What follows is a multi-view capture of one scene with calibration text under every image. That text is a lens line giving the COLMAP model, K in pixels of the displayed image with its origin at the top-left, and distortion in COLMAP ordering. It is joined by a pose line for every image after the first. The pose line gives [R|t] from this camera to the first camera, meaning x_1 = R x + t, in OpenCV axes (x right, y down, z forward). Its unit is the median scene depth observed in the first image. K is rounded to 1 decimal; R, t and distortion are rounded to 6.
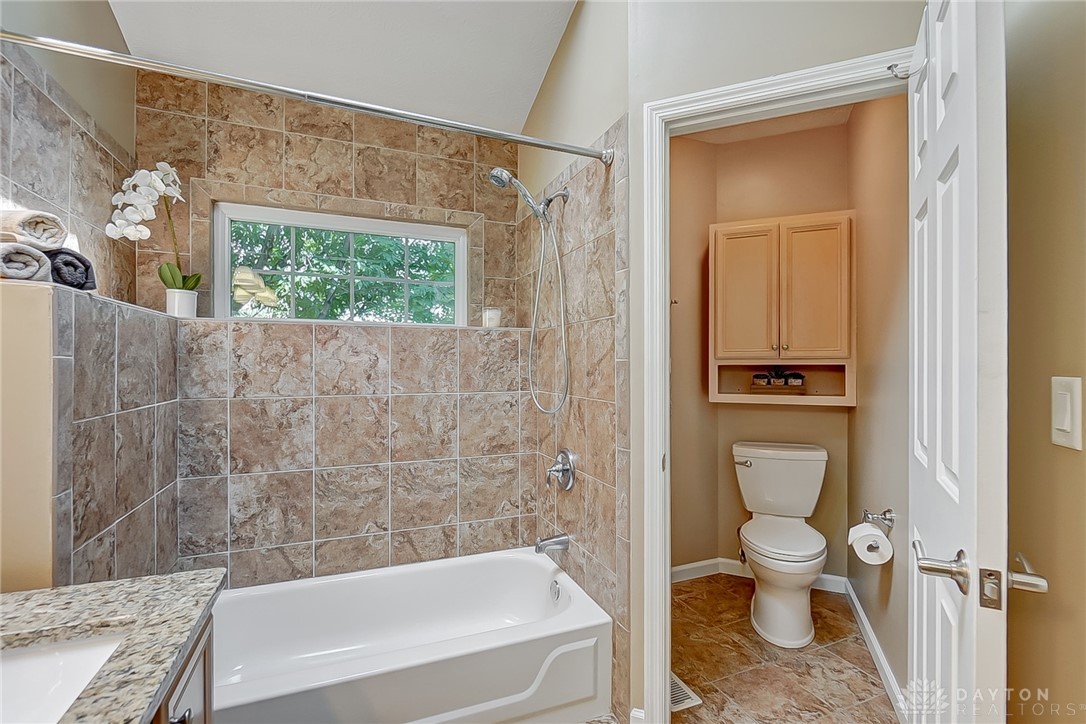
lens RADIAL K [[495.7, 0, 543.0], [0, 495.7, 362.0], [0, 0, 1]] dist [0.009628, -0.000205]
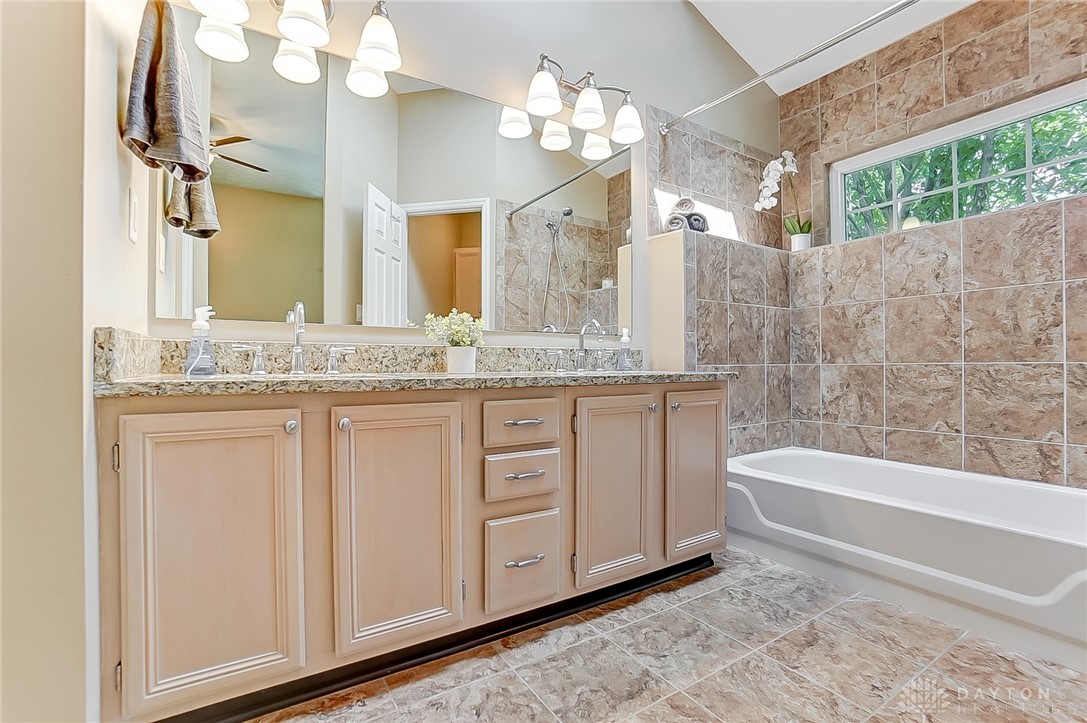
lens RADIAL K [[496.2, 0, 543.5], [0, 496.2, 361.5], [0, 0, 1]] dist [0.009628, -0.000205]
pose [[0.168009, -0.009647, -0.985738, 0.530853], [-0.016029, 0.999793, -0.012516, 0.237401], [0.985655, 0.017903, 0.167819, 0.042278]]
